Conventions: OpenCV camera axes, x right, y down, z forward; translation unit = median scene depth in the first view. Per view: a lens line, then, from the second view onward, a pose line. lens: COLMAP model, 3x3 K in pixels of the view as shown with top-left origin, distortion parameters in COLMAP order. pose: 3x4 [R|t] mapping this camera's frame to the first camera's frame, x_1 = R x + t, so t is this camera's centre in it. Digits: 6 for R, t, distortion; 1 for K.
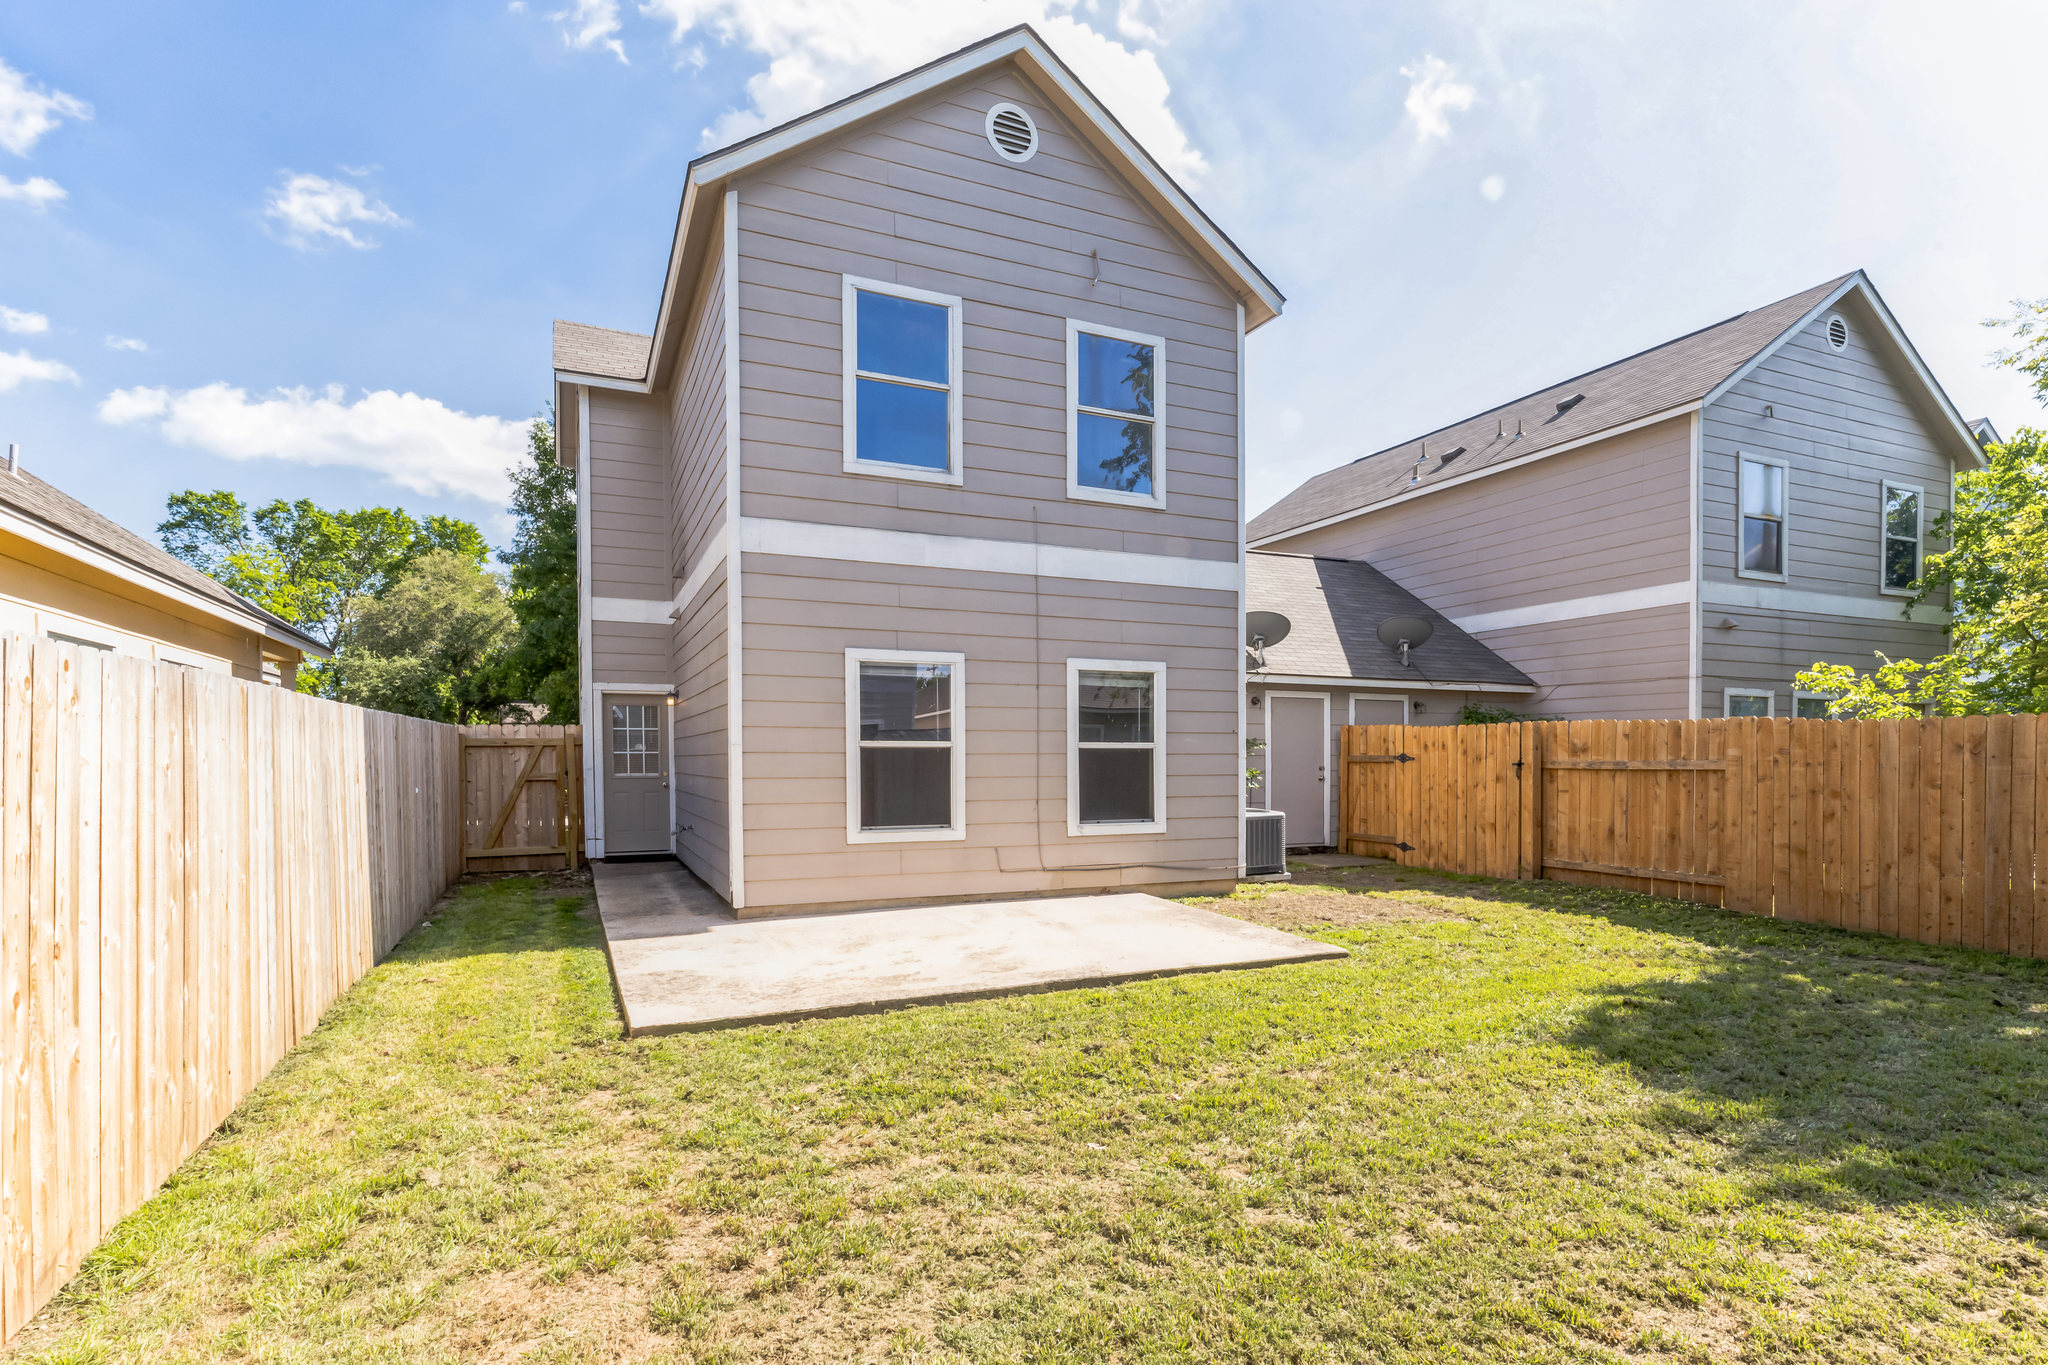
lens RADIAL K [[1001.8, 0, 1023.2], [0, 1001.8, 756.0], [0, 0, 1]] dist [0.001249, 0.000756]
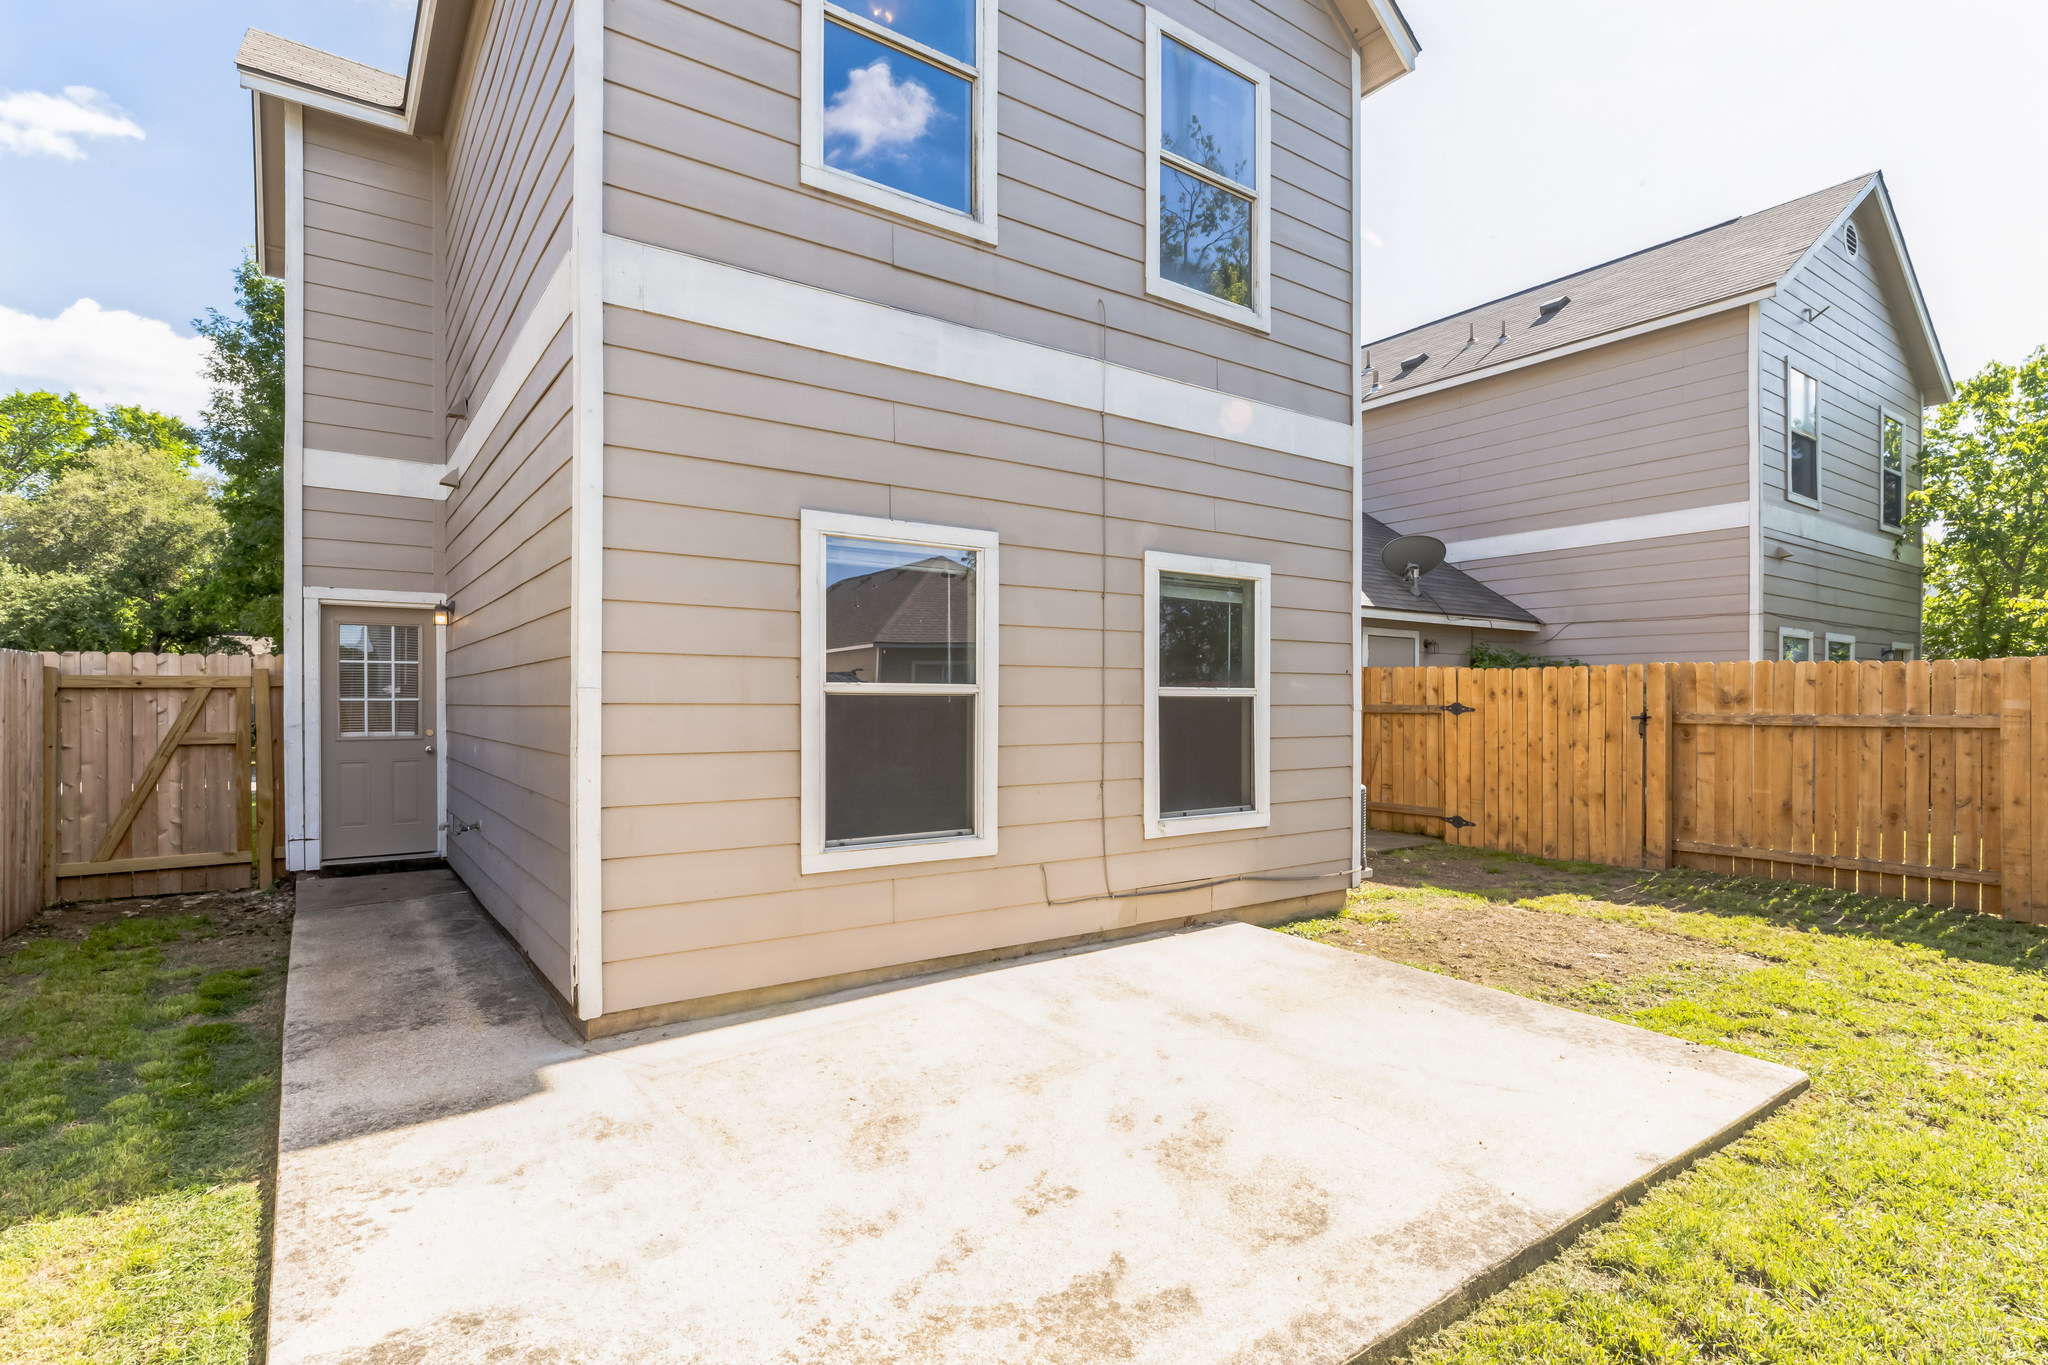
lens RADIAL K [[999.7, 0, 1024.0], [0, 999.7, 682.5], [0, 0, 1]] dist [0.000262, 0.000460]
pose [[0.981241, 0.005894, 0.192695, -0.114363], [-0.002500, 0.999838, -0.017851, -0.003973], [-0.192769, 0.017034, 0.981096, 0.317038]]
